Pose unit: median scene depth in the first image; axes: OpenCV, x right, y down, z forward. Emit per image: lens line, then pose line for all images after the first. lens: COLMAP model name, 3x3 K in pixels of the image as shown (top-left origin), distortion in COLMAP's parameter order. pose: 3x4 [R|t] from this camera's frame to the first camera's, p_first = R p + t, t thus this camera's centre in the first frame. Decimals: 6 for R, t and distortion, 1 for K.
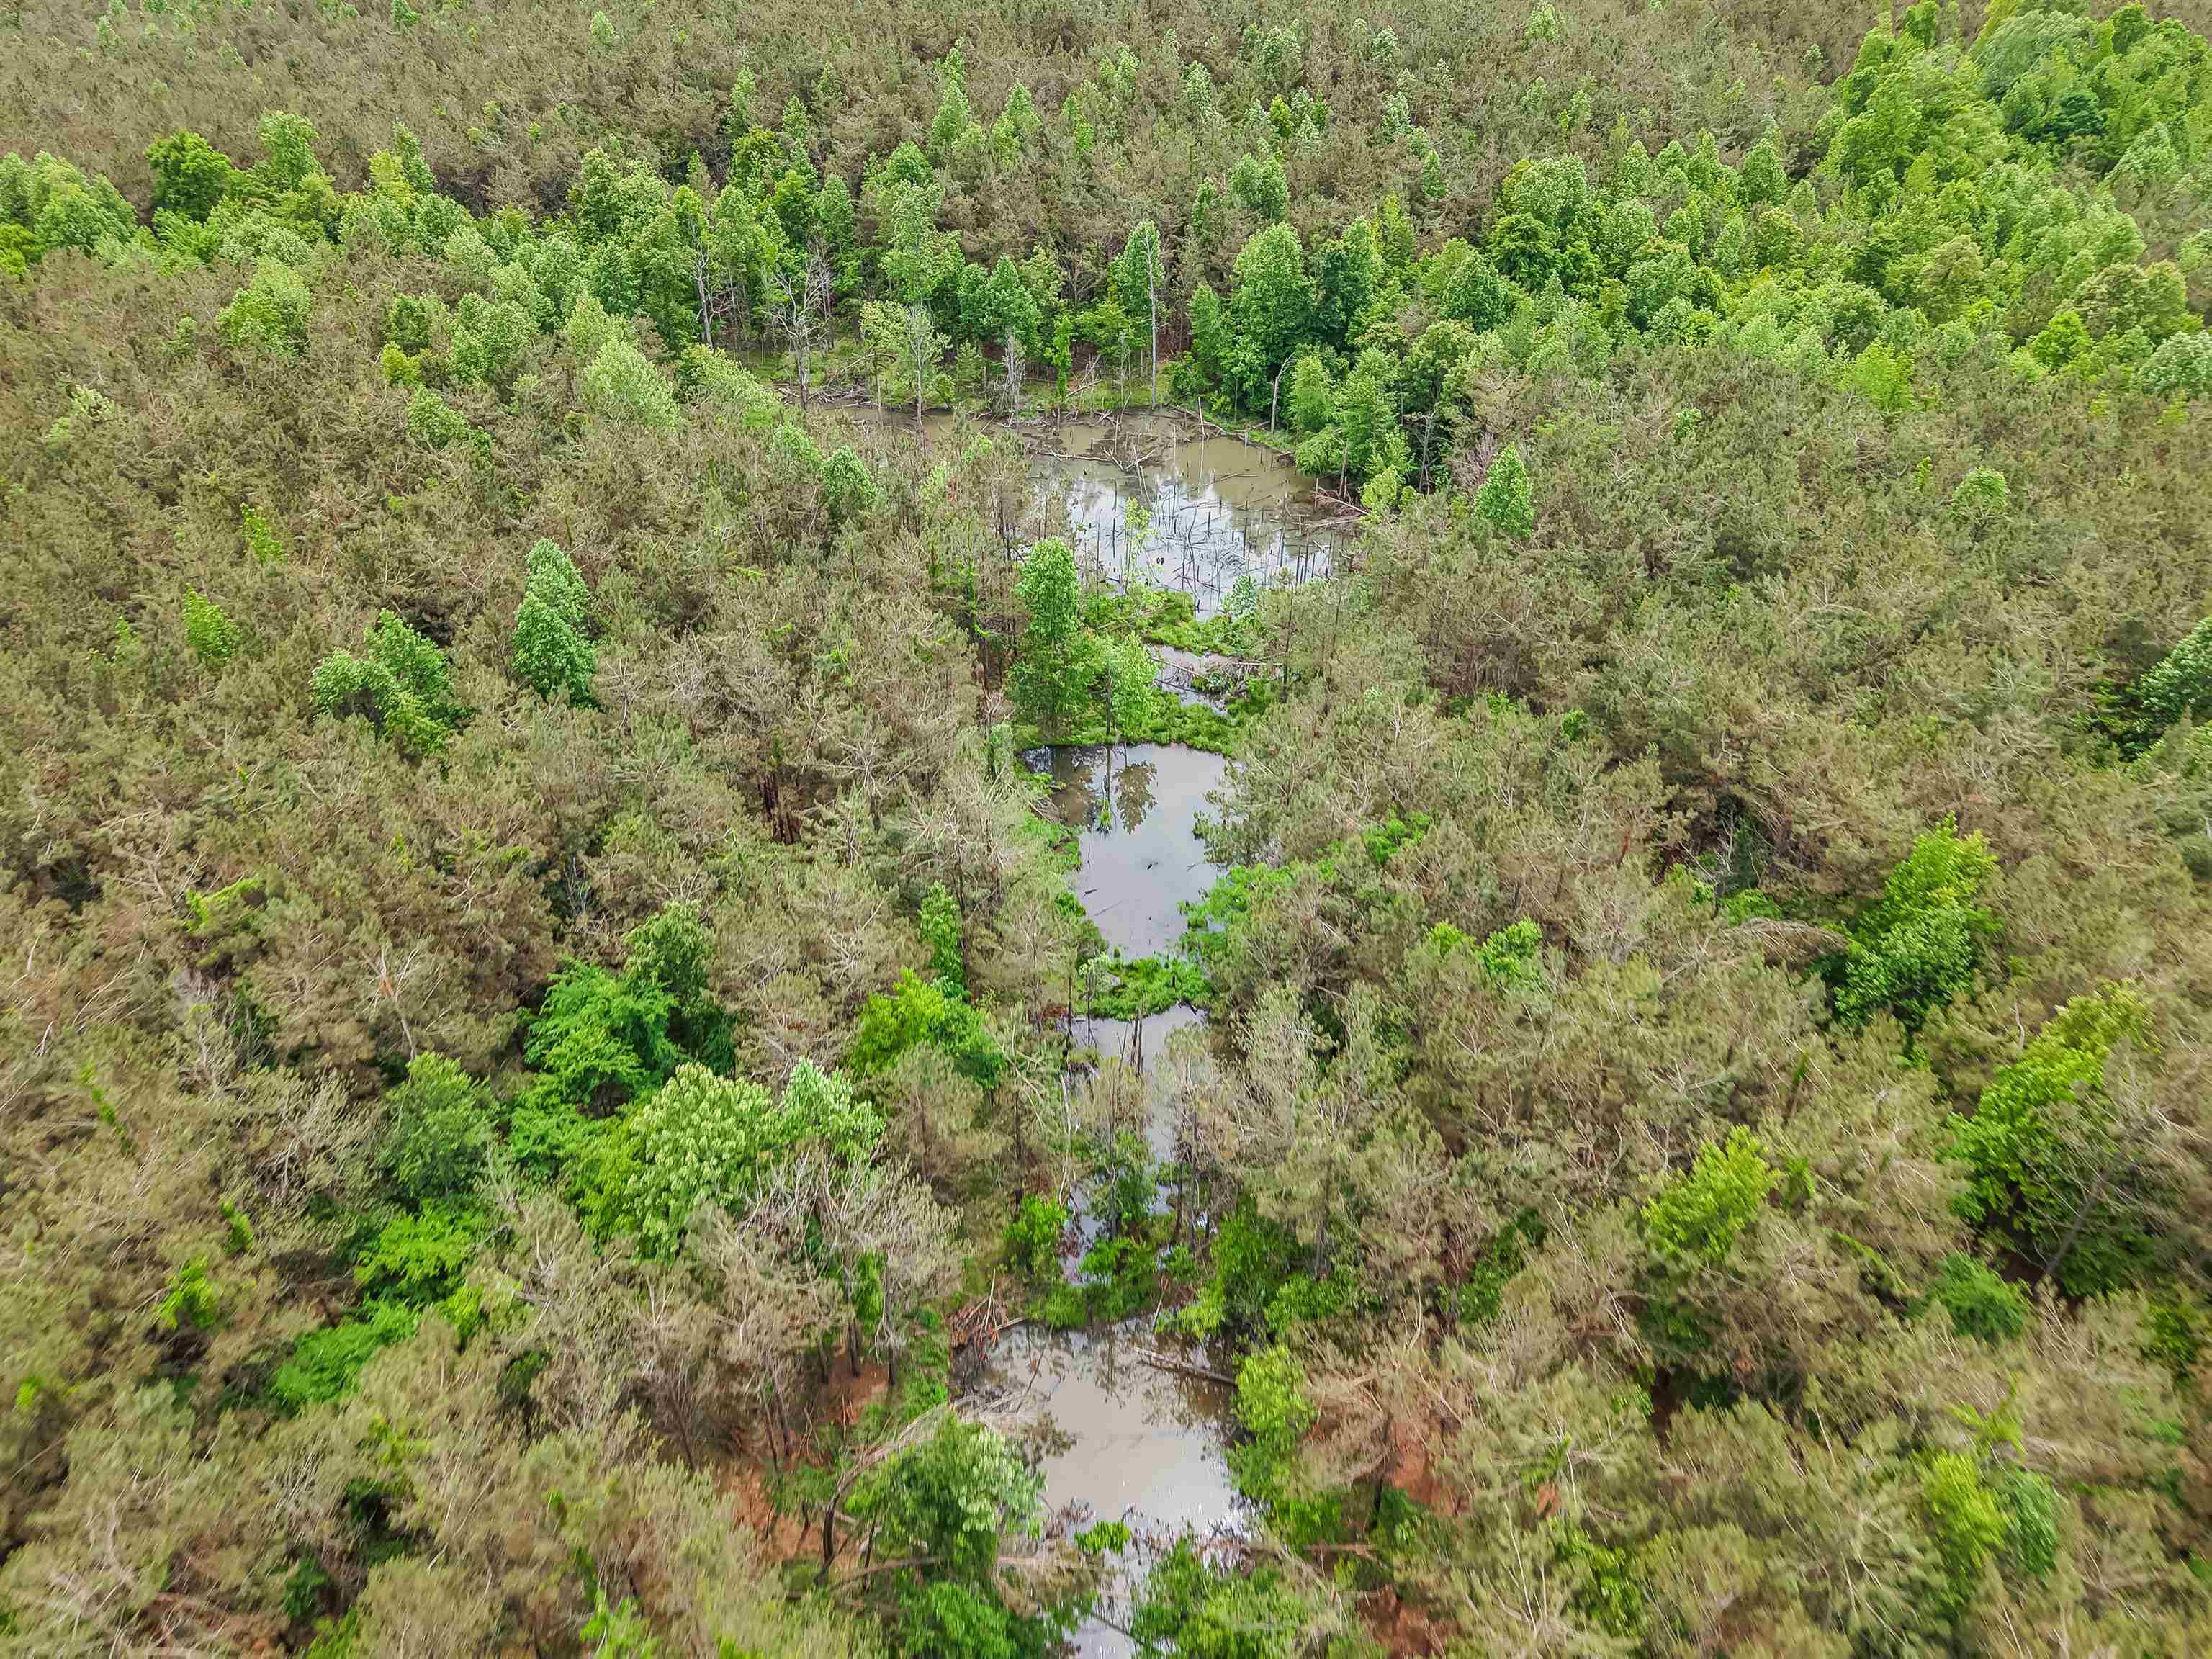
lens RADIAL K [[1489.1, 0, 1112.3], [0, 1489.1, 837.5], [0, 0, 1]] dist [0.017679, -0.017540]
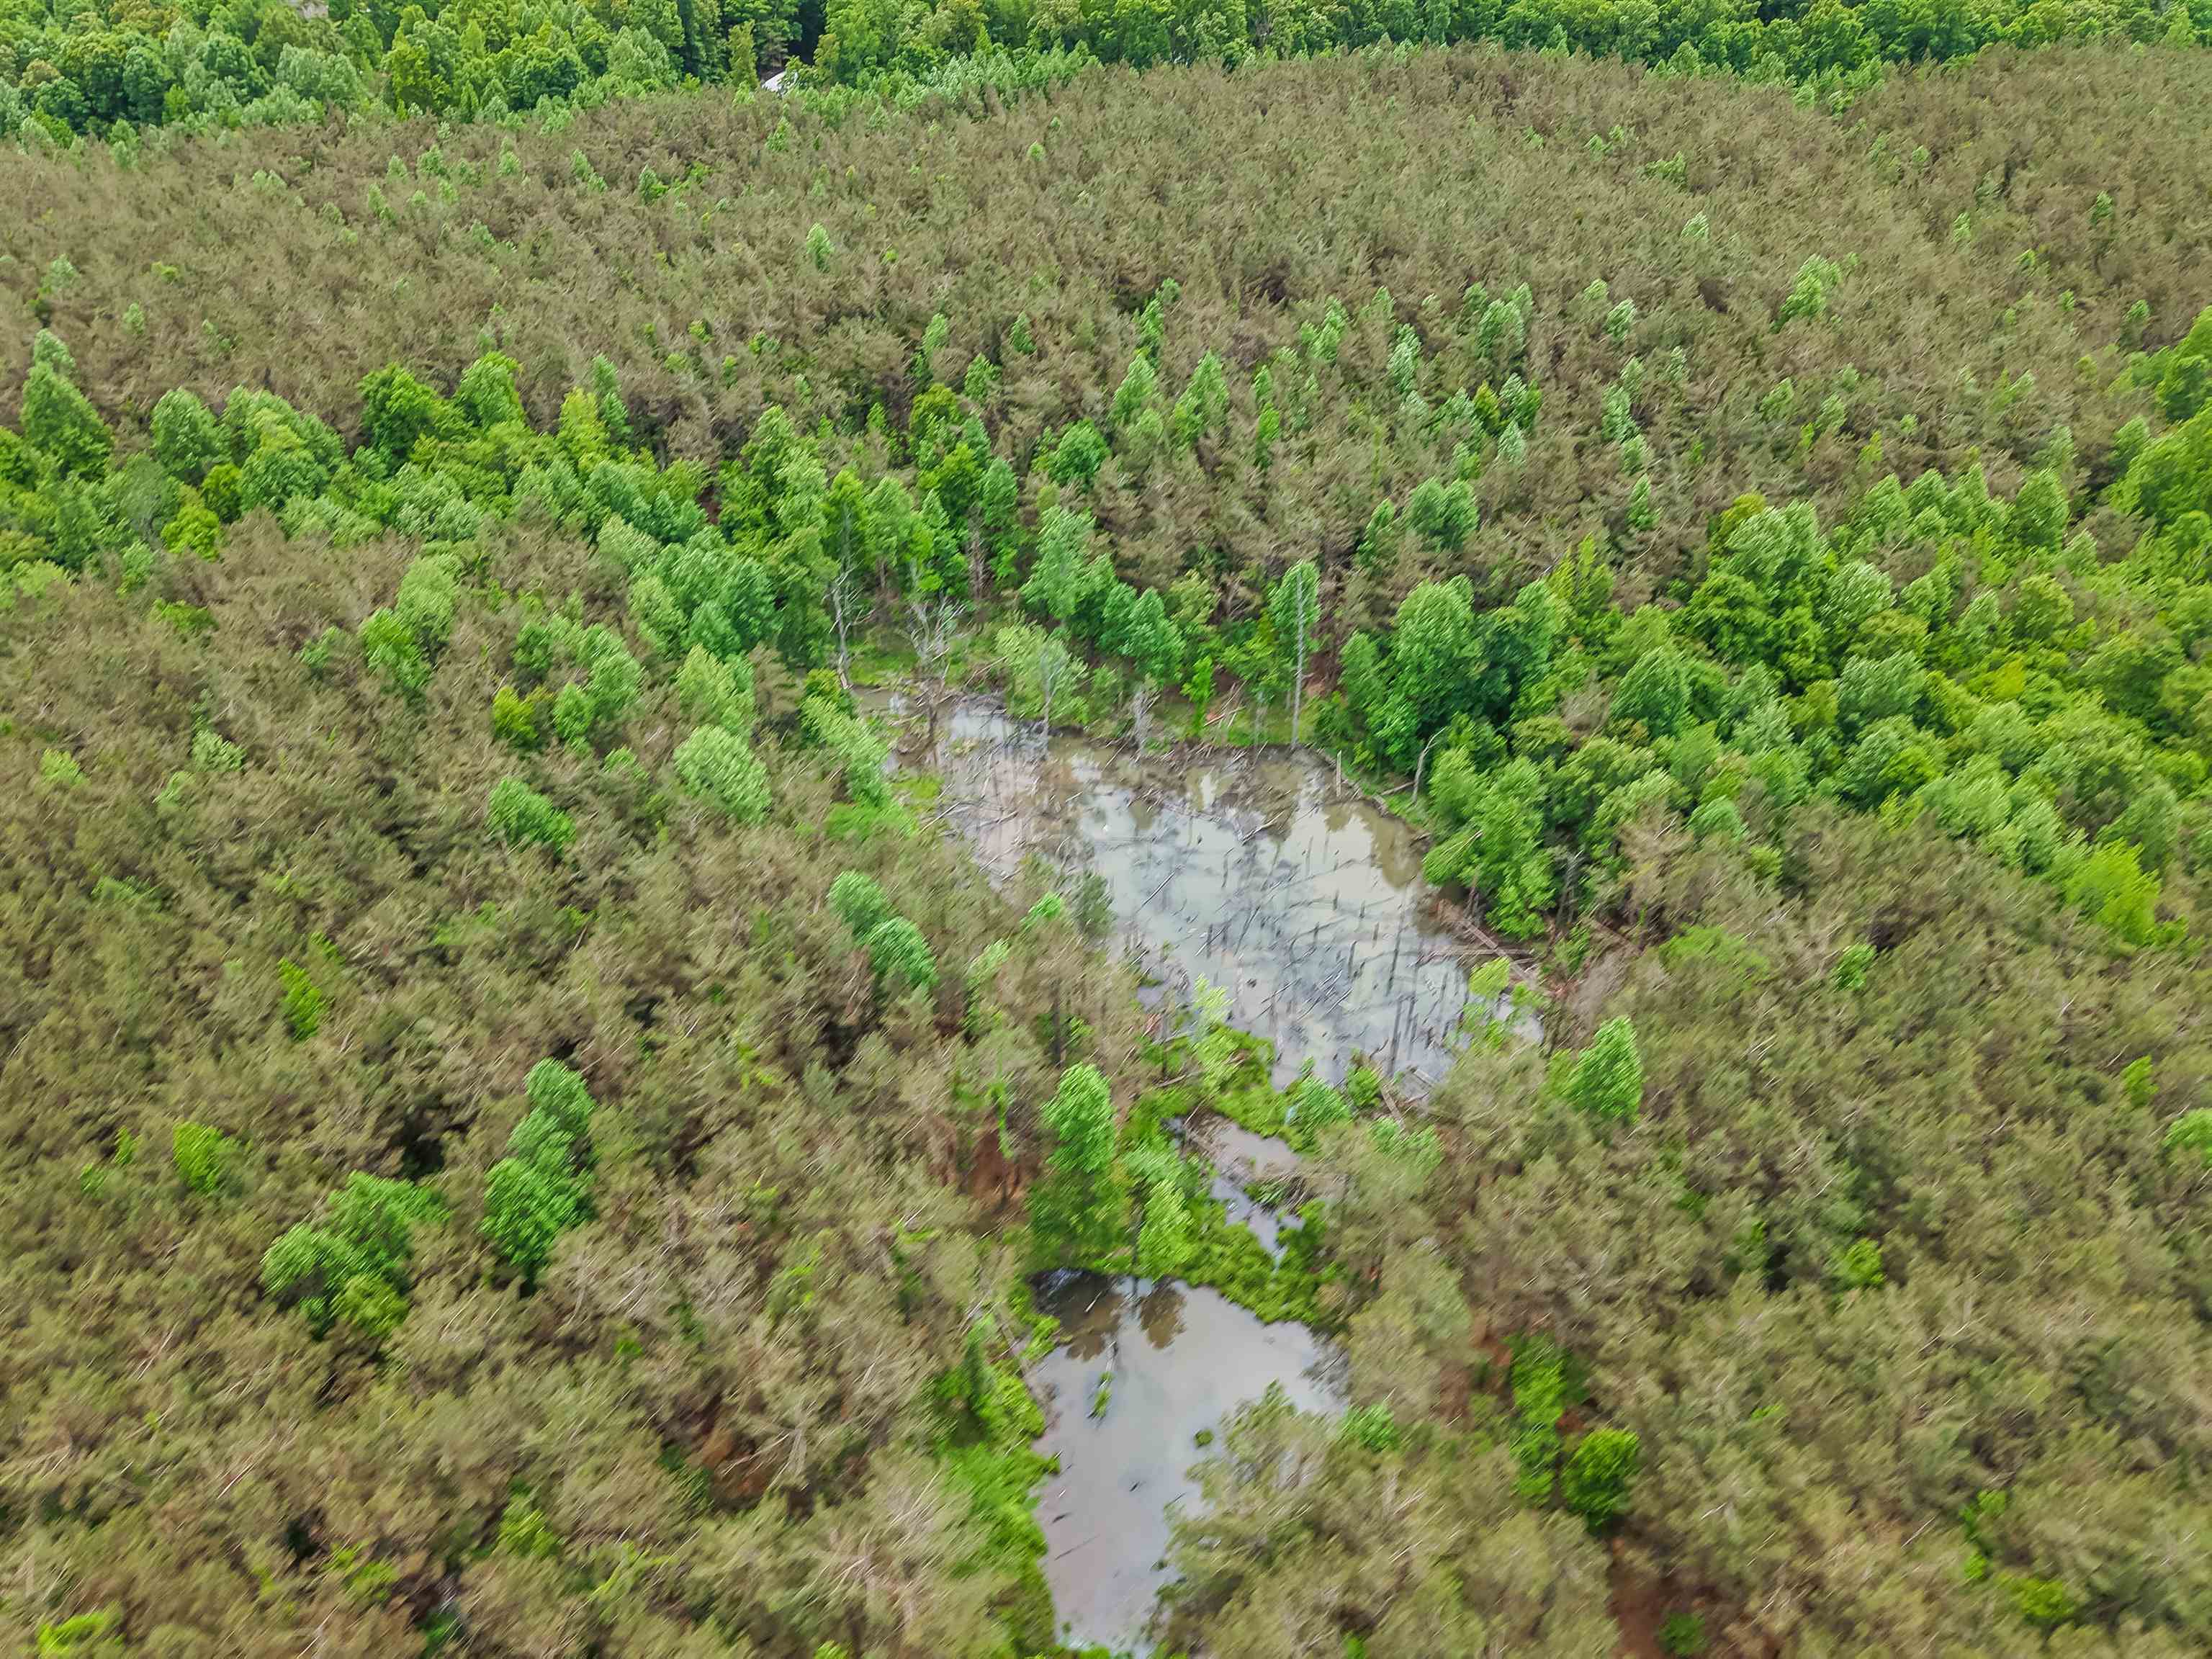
lens RADIAL K [[1489.1, 0, 1105.6], [0, 1489.1, 825.5], [0, 0, 1]] dist [0.017679, -0.017540]
pose [[0.981403, 0.119683, -0.150078, 0.057135], [-0.120436, 0.992713, 0.004098, -0.226677], [0.149474, 0.014053, 0.988666, 0.056076]]
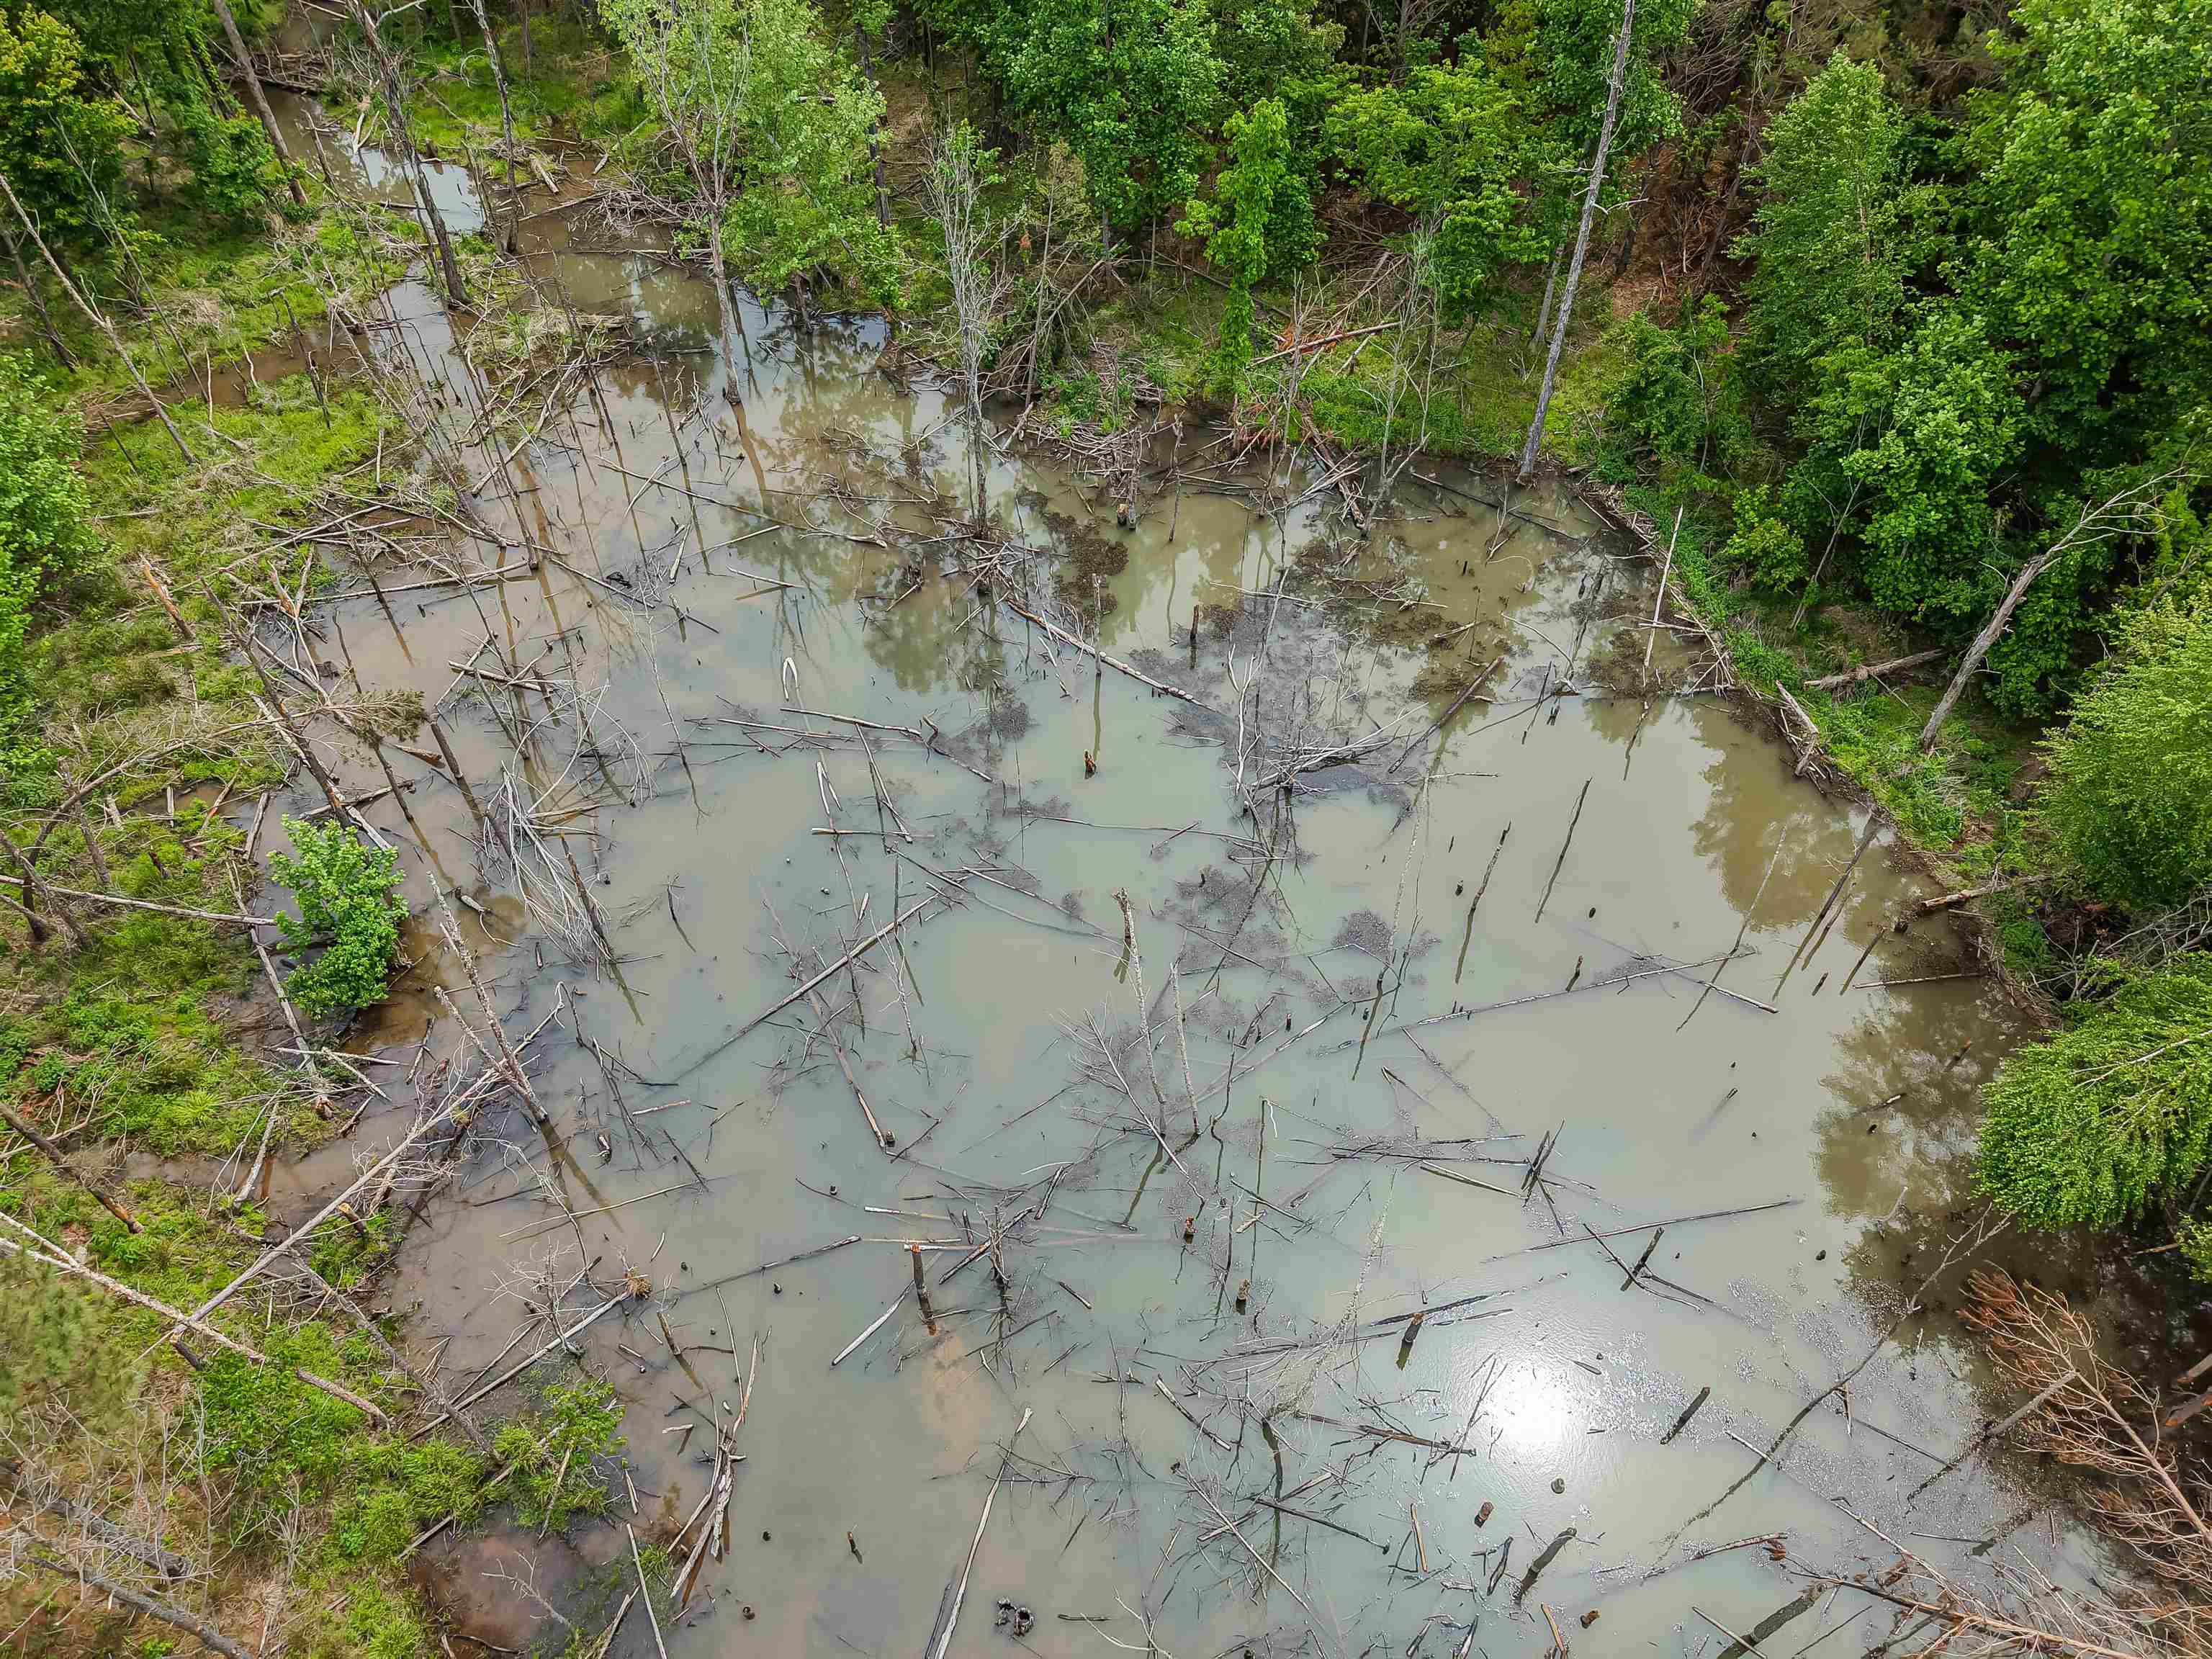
lens RADIAL K [[1489.1, 0, 1116.9], [0, 1489.1, 846.9], [0, 0, 1]] dist [0.017679, -0.017540]
pose [[0.919334, 0.305601, -0.247859, 0.047369], [-0.242699, 0.936223, 0.254135, -0.271132], [0.309715, -0.173480, 0.934870, 0.682508]]
